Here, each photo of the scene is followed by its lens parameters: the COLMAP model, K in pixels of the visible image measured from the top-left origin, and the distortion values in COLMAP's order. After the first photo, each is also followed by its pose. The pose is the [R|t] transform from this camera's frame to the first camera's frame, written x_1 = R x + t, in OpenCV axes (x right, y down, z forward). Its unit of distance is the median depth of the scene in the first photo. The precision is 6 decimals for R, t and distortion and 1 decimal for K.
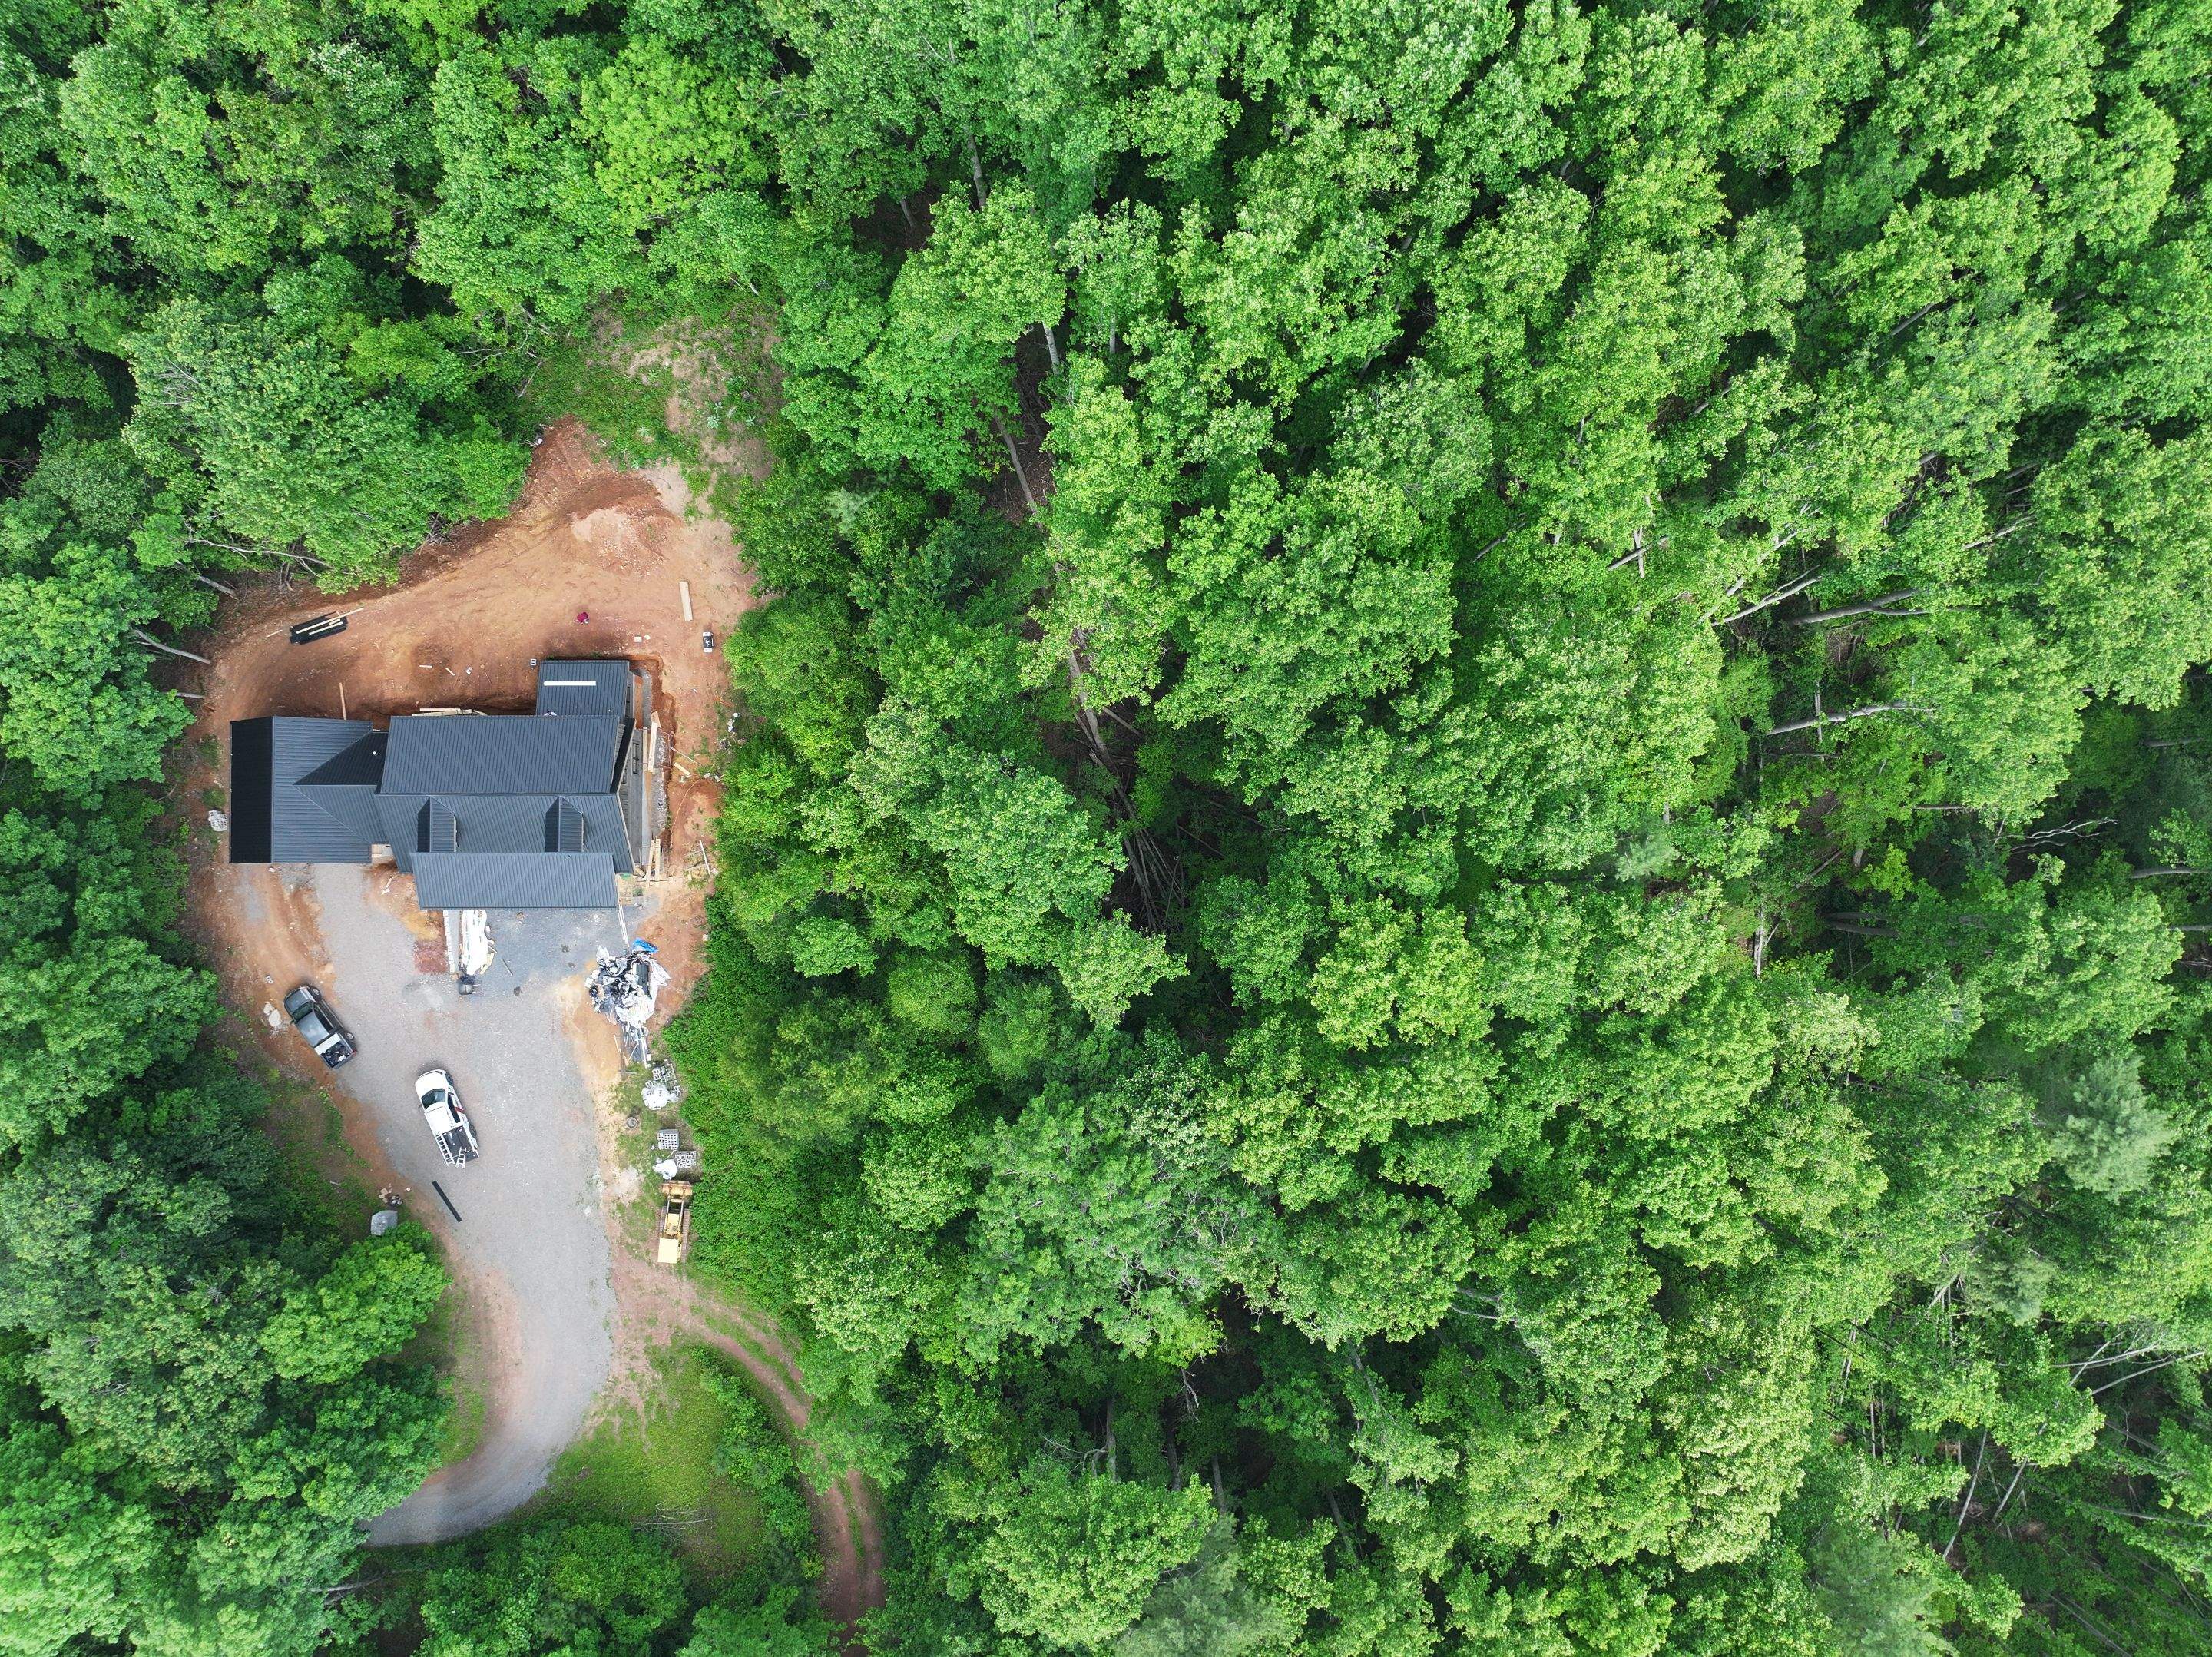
lens RADIAL K [[1767.8, 0, 1116.6], [0, 1767.8, 830.4], [0, 0, 1]] dist [-0.000641, 0.007101]
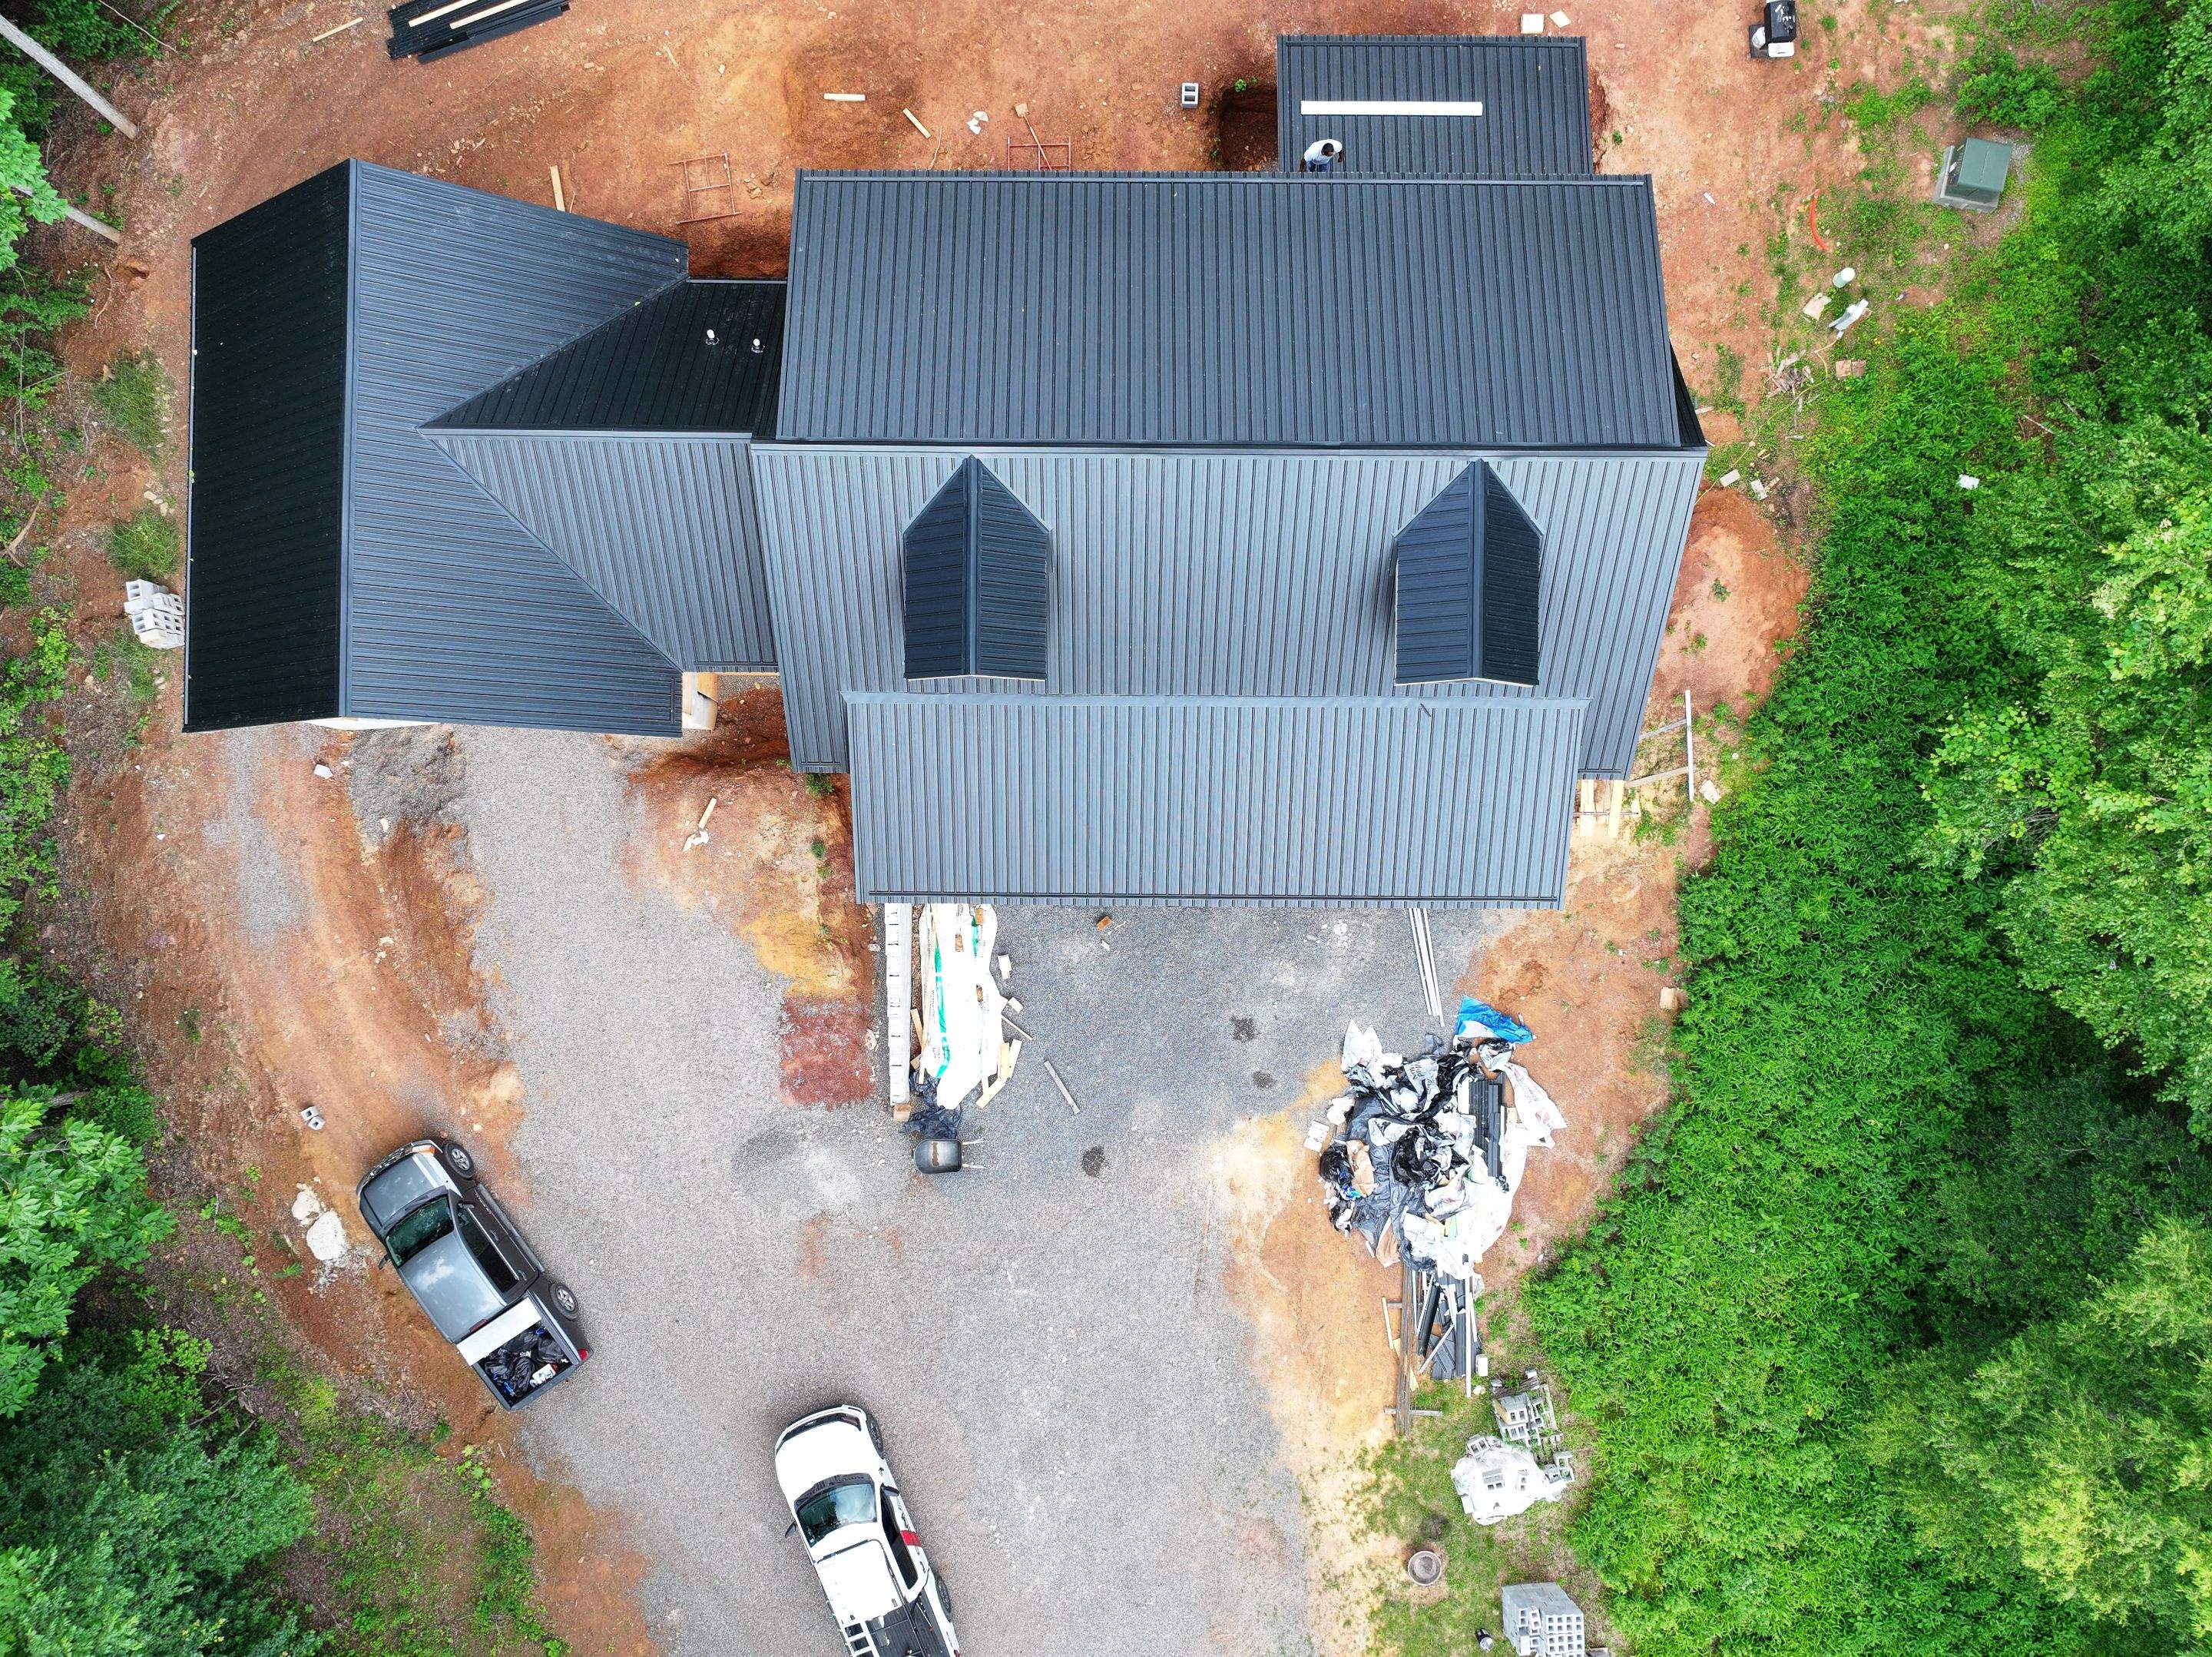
lens RADIAL K [[1767.8, 0, 1105.5], [0, 1767.8, 837.6], [0, 0, 1]] dist [-0.000641, 0.007101]
pose [[0.999949, 0.010015, -0.001143, -0.343105], [-0.010016, 0.999950, -0.000751, 0.033655], [0.001135, 0.000763, 0.999999, 0.695220]]
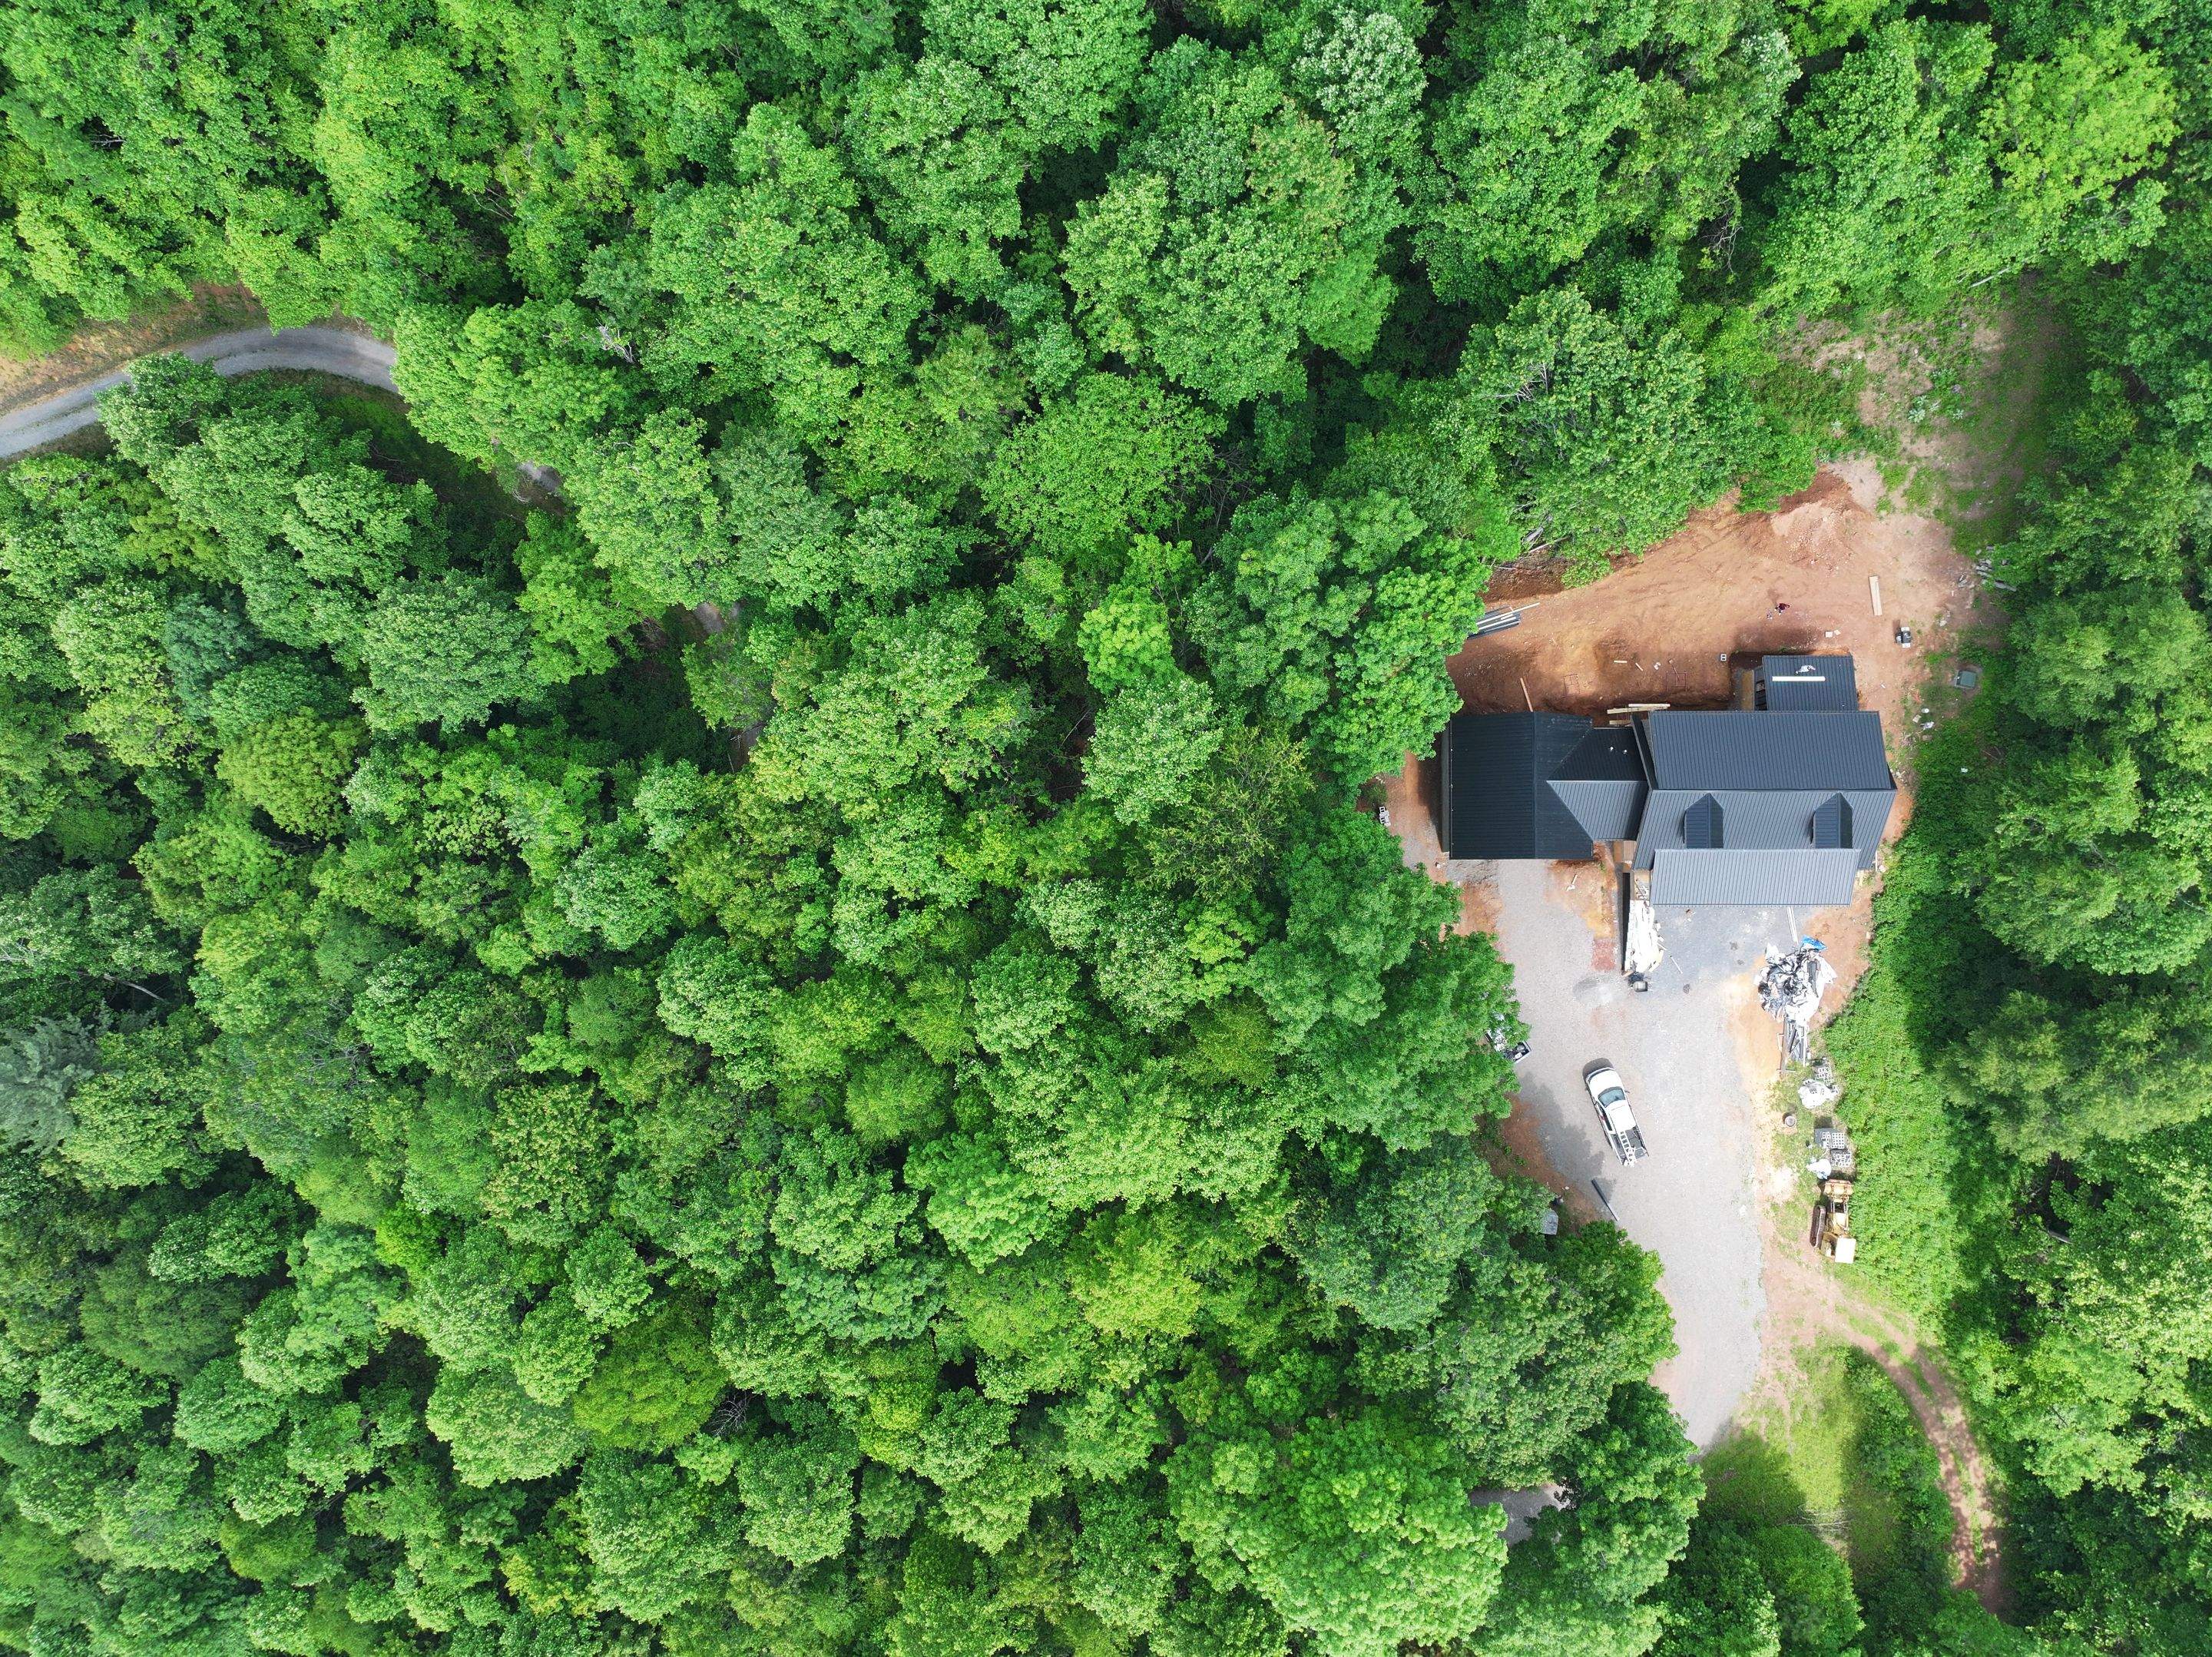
lens RADIAL K [[1767.8, 0, 1107.2], [0, 1767.8, 832.1], [0, 0, 1]] dist [-0.000641, 0.007101]
pose [[0.999986, 0.001173, -0.005186, -0.671323], [-0.001173, 0.999999, -0.000036, 0.003364], [0.005185, 0.000042, 0.999987, 0.005177]]
